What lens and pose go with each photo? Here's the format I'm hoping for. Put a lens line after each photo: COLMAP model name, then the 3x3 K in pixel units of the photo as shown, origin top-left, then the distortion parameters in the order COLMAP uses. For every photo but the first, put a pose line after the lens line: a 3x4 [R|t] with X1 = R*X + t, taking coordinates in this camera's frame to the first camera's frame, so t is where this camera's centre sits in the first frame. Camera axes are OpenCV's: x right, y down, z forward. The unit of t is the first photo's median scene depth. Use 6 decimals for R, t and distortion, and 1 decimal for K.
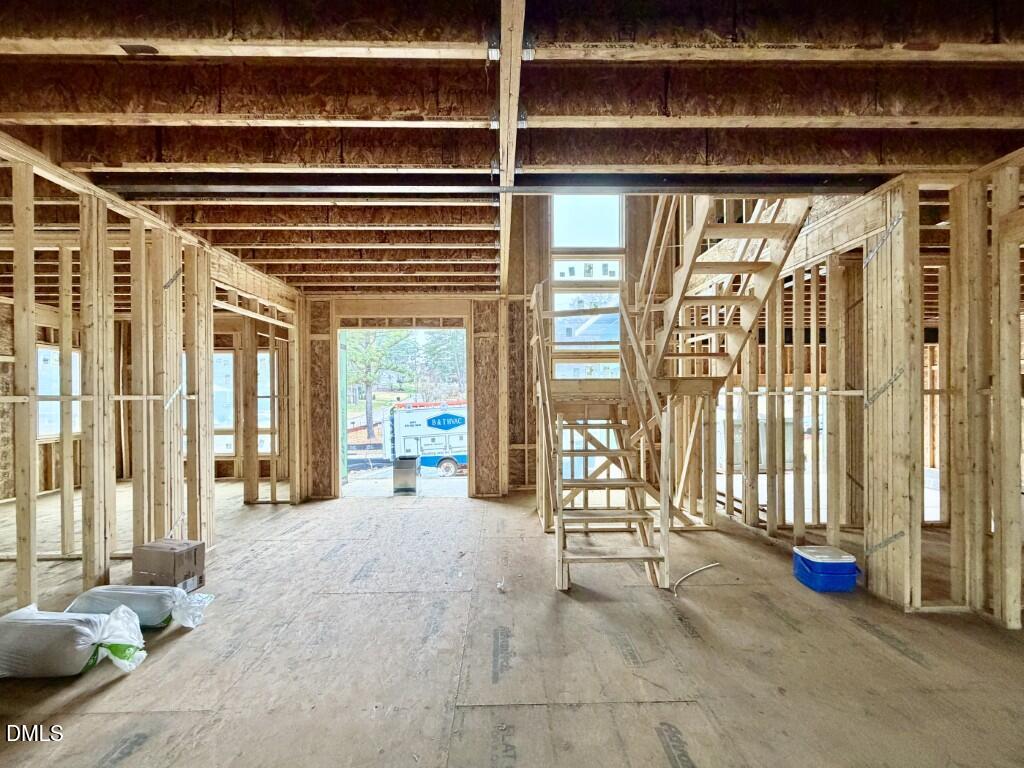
lens RADIAL K [[409.0, 0, 512.1], [0, 409.0, 396.9], [0, 0, 1]] dist [-0.000254, -0.000359]
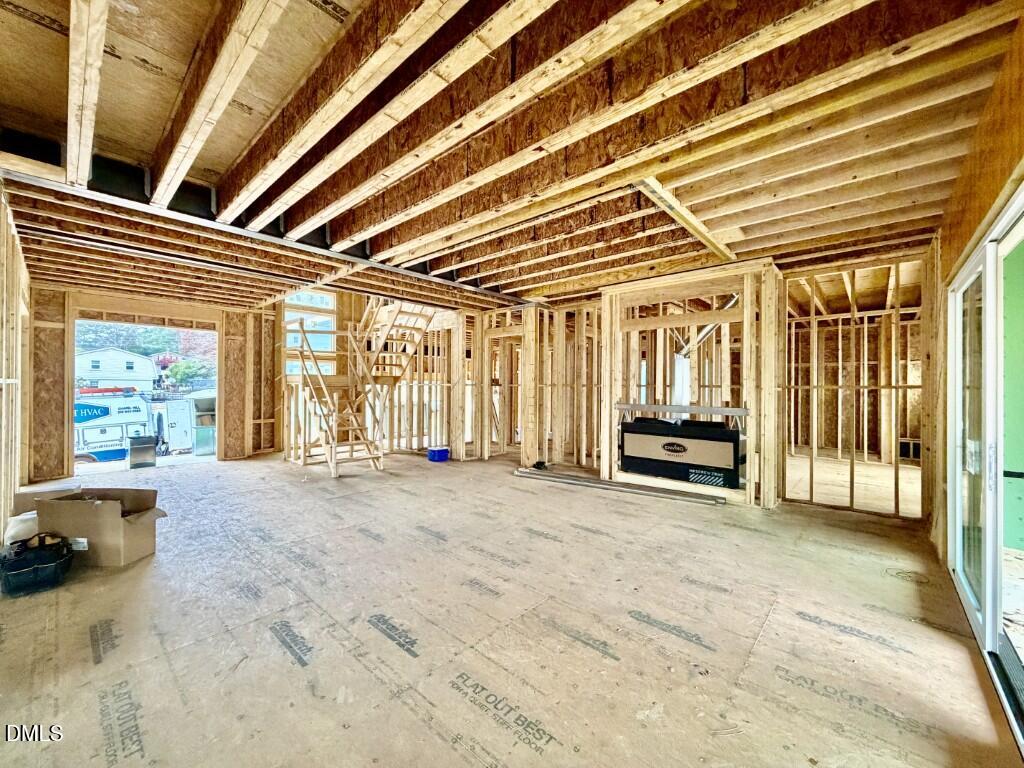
lens RADIAL K [[409.0, 0, 512.7], [0, 409.0, 385.6], [0, 0, 1]] dist [-0.000254, -0.000359]
pose [[0.680987, 0.013463, 0.732172, -0.425003], [-0.010159, 0.999908, -0.008937, 0.006688], [-0.732225, -0.001352, 0.681061, -0.577072]]
